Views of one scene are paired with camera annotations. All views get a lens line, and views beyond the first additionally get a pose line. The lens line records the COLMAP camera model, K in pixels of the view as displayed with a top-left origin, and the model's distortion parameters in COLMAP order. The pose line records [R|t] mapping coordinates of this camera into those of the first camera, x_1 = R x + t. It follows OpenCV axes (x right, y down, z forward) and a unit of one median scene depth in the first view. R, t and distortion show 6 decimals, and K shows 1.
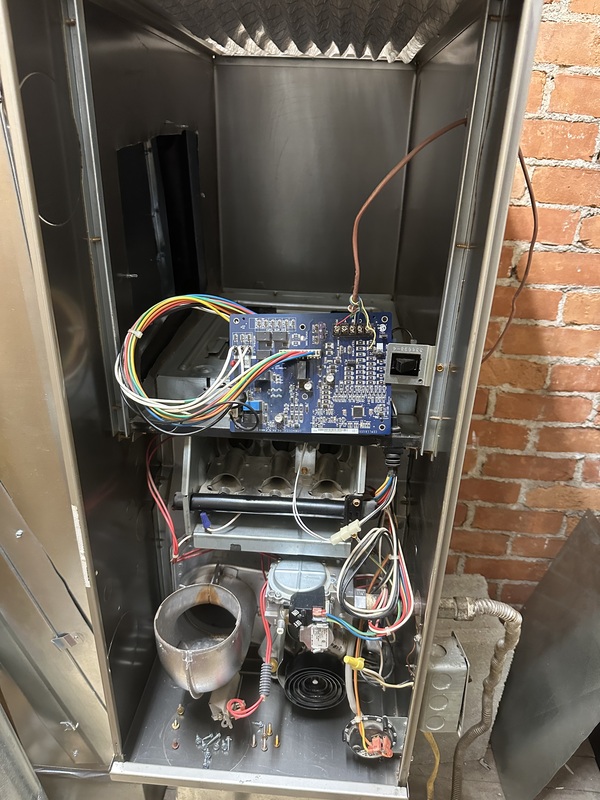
lens RADIAL K [[568.0, 0, 303.8], [0, 568.0, 406.2], [0, 0, 1]] dist [0.001326, -0.006935]
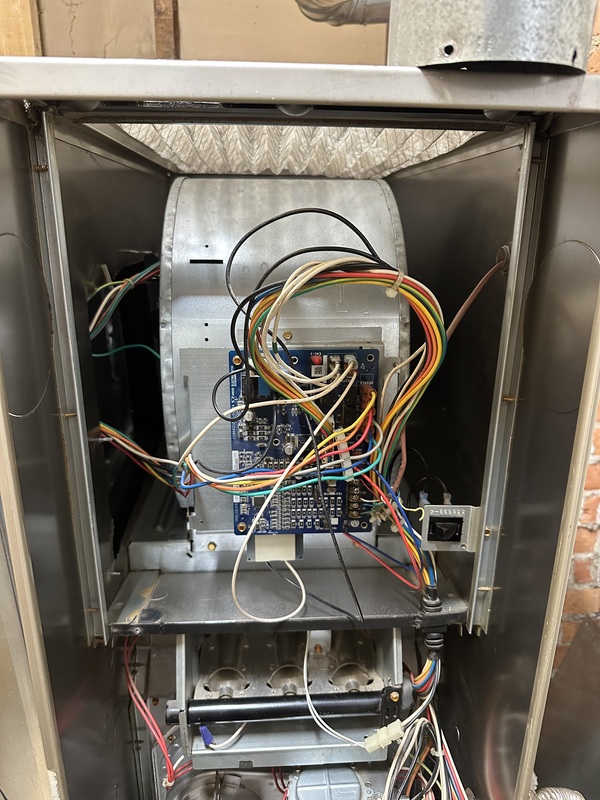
lens RADIAL K [[577.7, 0, 291.2], [0, 577.7, 401.1], [0, 0, 1]] dist [-0.034709, -0.003130]
pose [[0.993393, -0.058231, 0.098887, -0.105221], [0.071650, 0.987826, -0.138079, -0.138785], [-0.089643, 0.144252, 0.985472, 0.133718]]
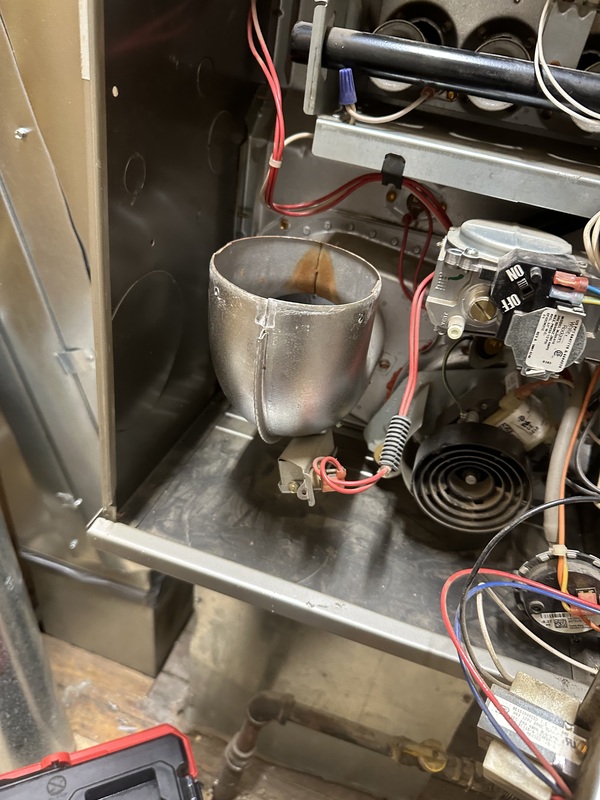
lens RADIAL K [[557.3, 0, 314.3], [0, 557.3, 410.2], [0, 0, 1]] dist [-0.015223, -0.001172]
pose [[0.969677, 0.220093, -0.106230, -0.090351], [-0.206233, 0.970159, 0.127515, 0.412932], [0.131125, -0.101740, 0.986131, 0.499715]]
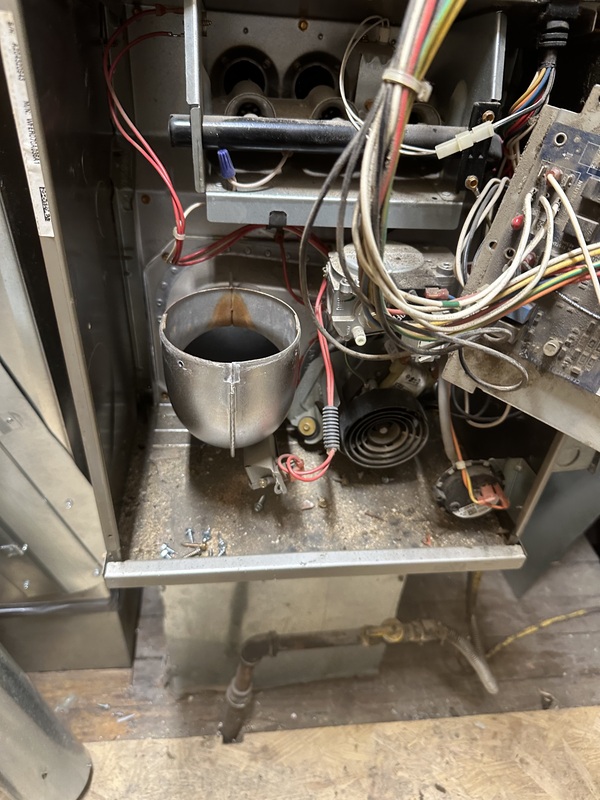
lens RADIAL K [[560.6, 0, 300.0], [0, 560.6, 400.0], [0, 0, 1]] dist [-0.002146, -0.006621]
pose [[0.983752, -0.070523, 0.165102, -0.212647], [0.032773, 0.974708, 0.221066, 0.310471], [-0.176517, -0.212063, 0.961182, 0.378971]]
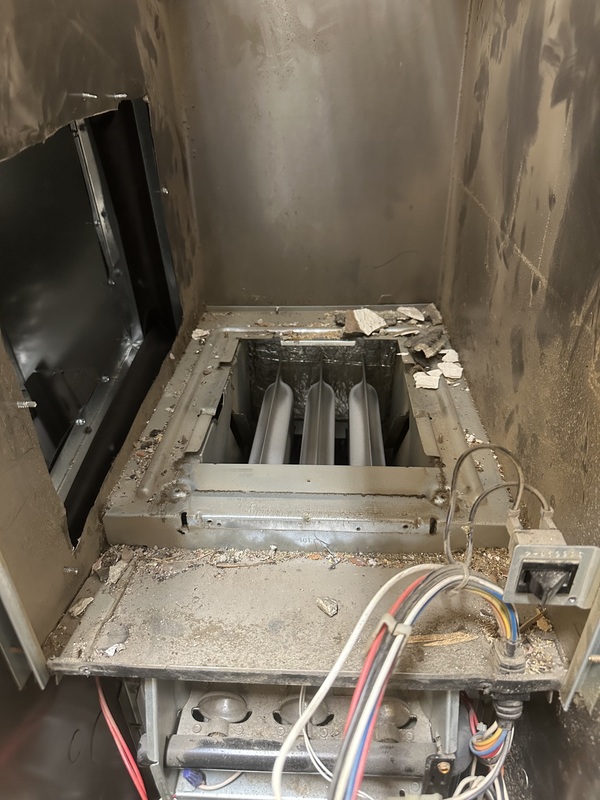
lens RADIAL K [[560.6, 0, 300.0], [0, 560.6, 400.0], [0, 0, 1]] dist [-0.002146, -0.006621]
pose [[0.998931, -0.045316, -0.009117, -0.031292], [0.046004, 0.993869, 0.100540, -0.258710], [0.004506, -0.100852, 0.994891, 0.435921]]
